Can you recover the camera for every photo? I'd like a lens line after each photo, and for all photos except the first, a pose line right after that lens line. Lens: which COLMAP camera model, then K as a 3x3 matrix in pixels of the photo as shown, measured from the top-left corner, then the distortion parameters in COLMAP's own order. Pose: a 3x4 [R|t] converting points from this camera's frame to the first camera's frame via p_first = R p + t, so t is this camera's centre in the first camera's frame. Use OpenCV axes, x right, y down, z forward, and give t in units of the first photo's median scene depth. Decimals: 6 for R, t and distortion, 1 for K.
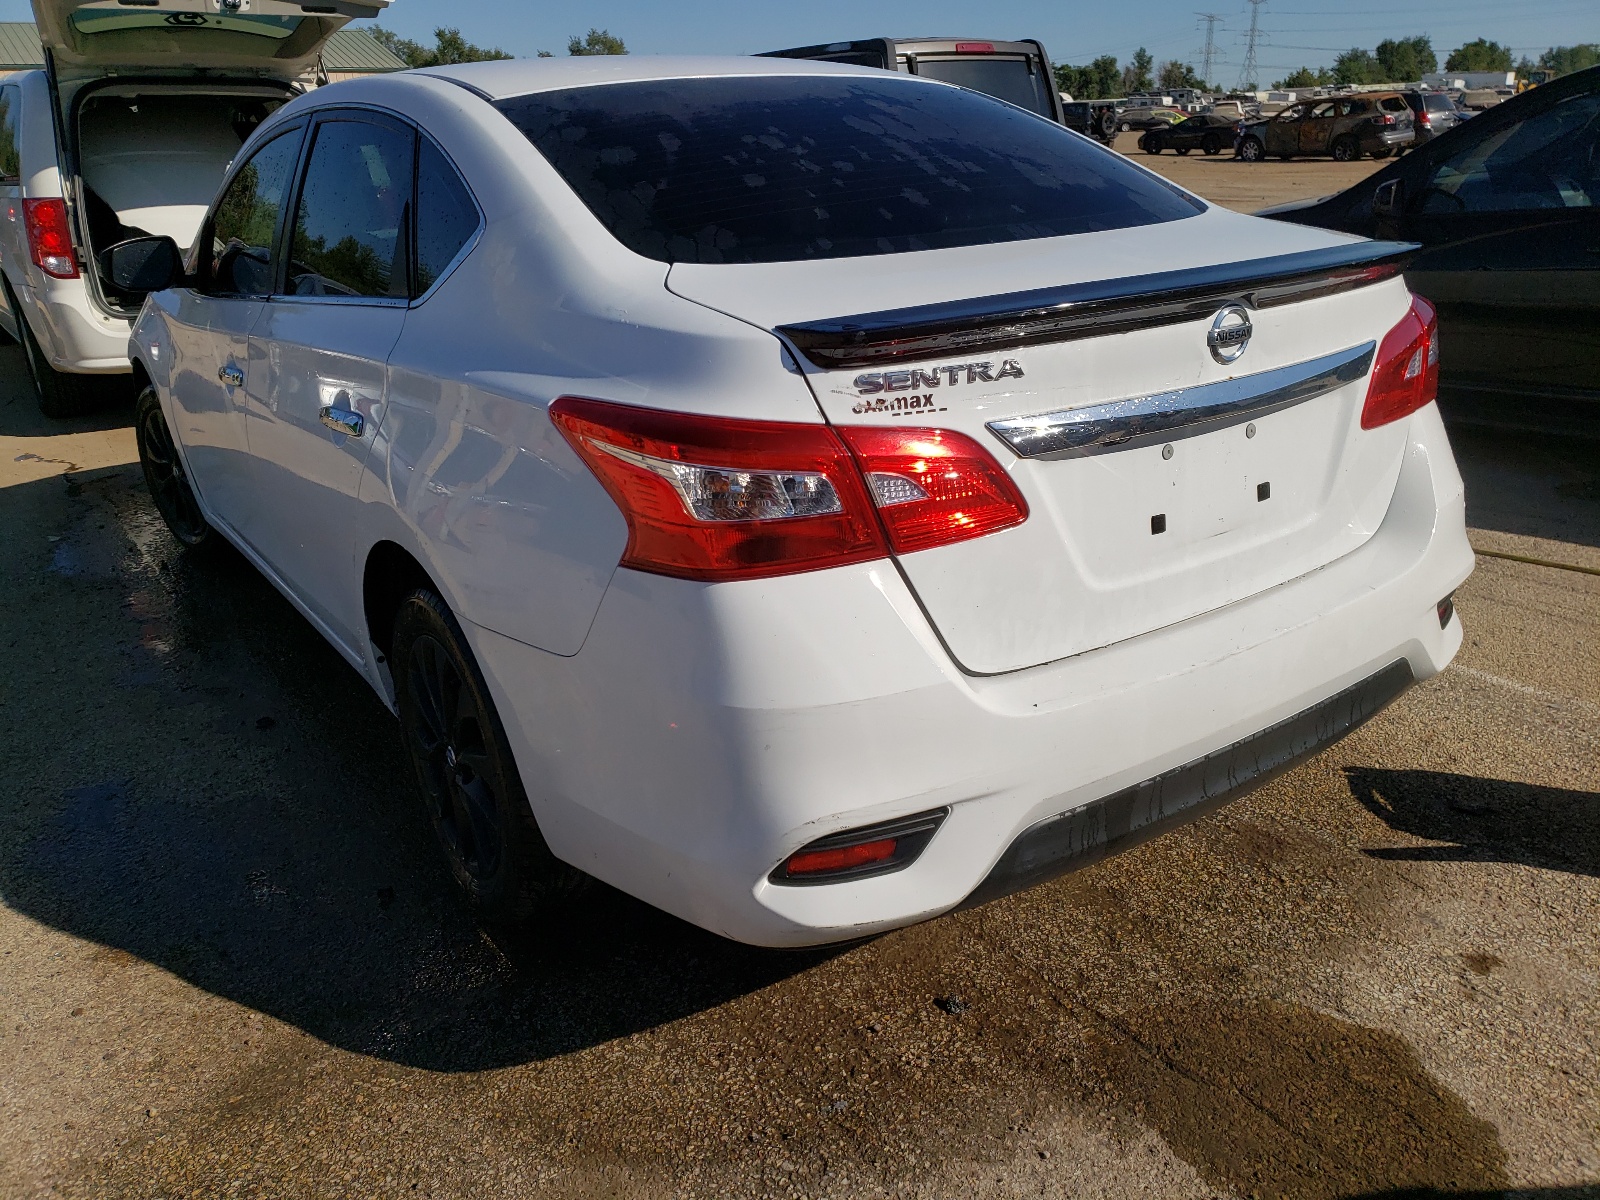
lens RADIAL K [[1222.7, 0, 800.0], [0, 1222.7, 600.0], [0, 0, 1]] dist [0.021858, -0.003091]
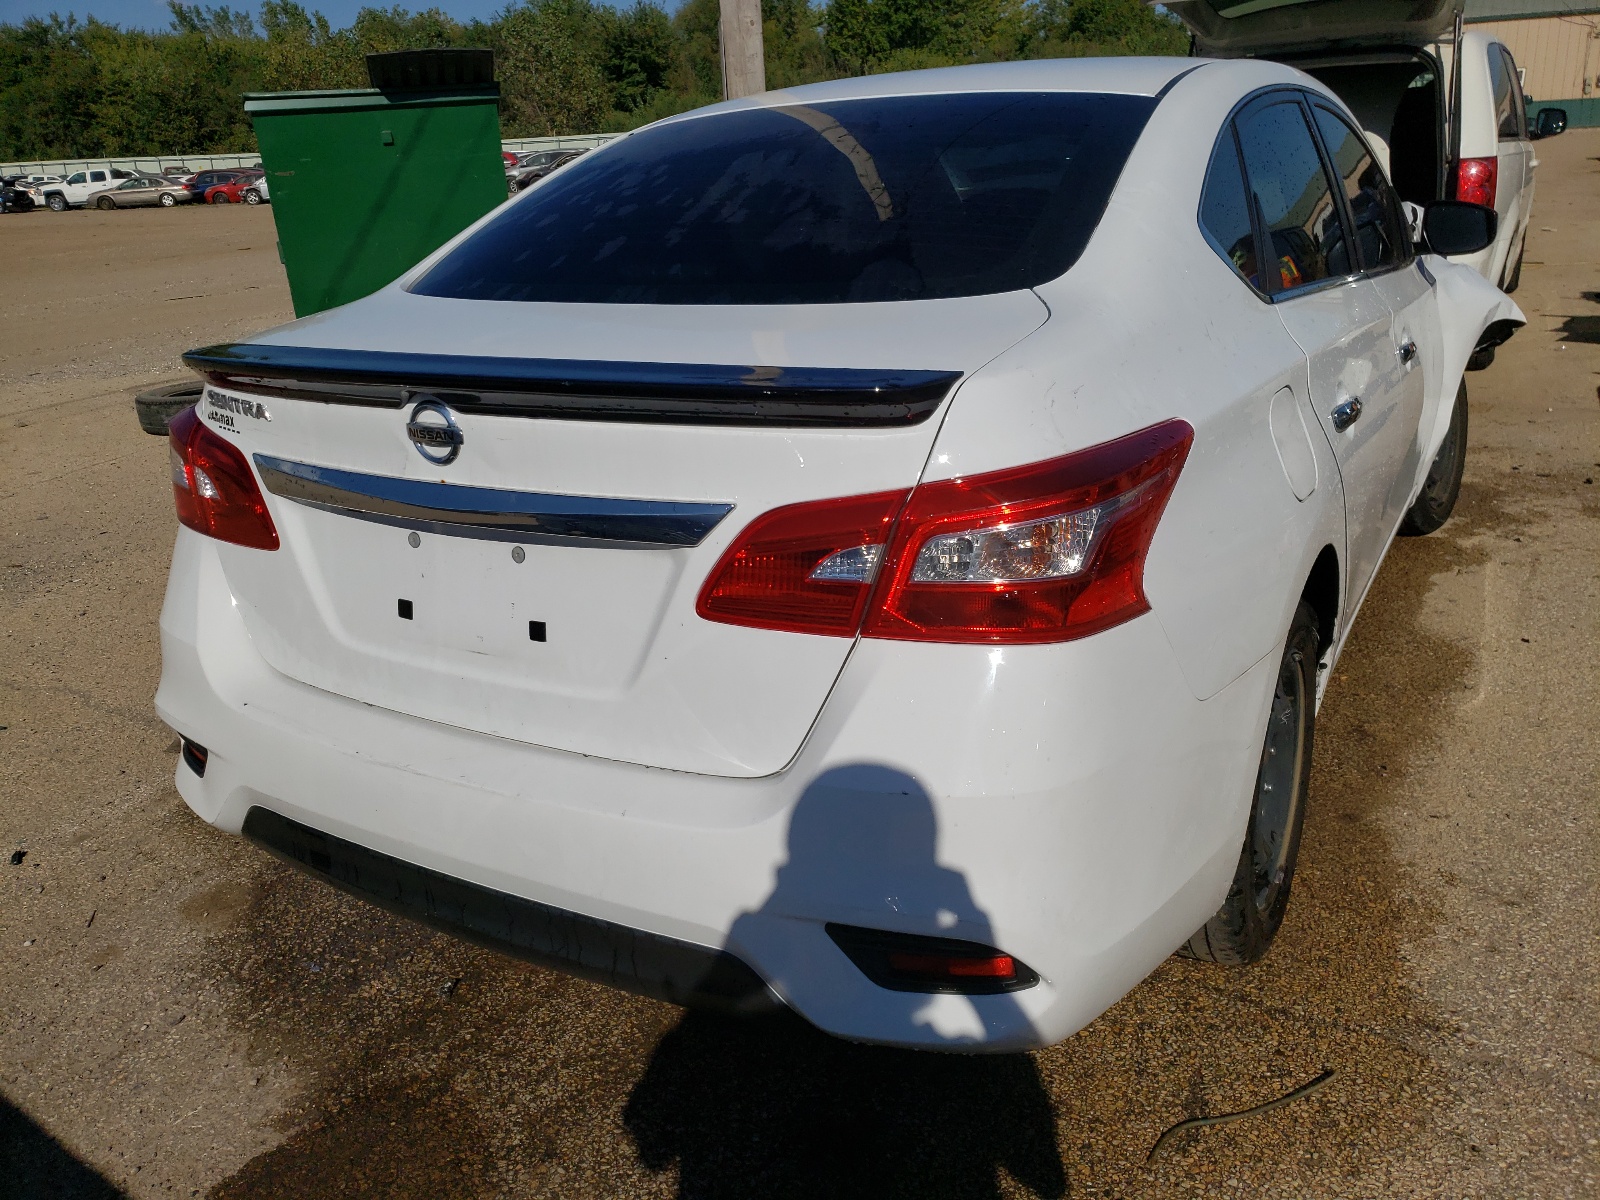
lens RADIAL K [[1222.1, 0, 800.0], [0, 1222.1, 600.0], [0, 0, 1]] dist [-0.006940, 0.067915]
pose [[0.433287, 0.324343, -0.840871, 1.091358], [-0.288917, 0.933746, 0.211293, -0.319901], [0.853692, 0.151391, 0.498289, 0.692348]]
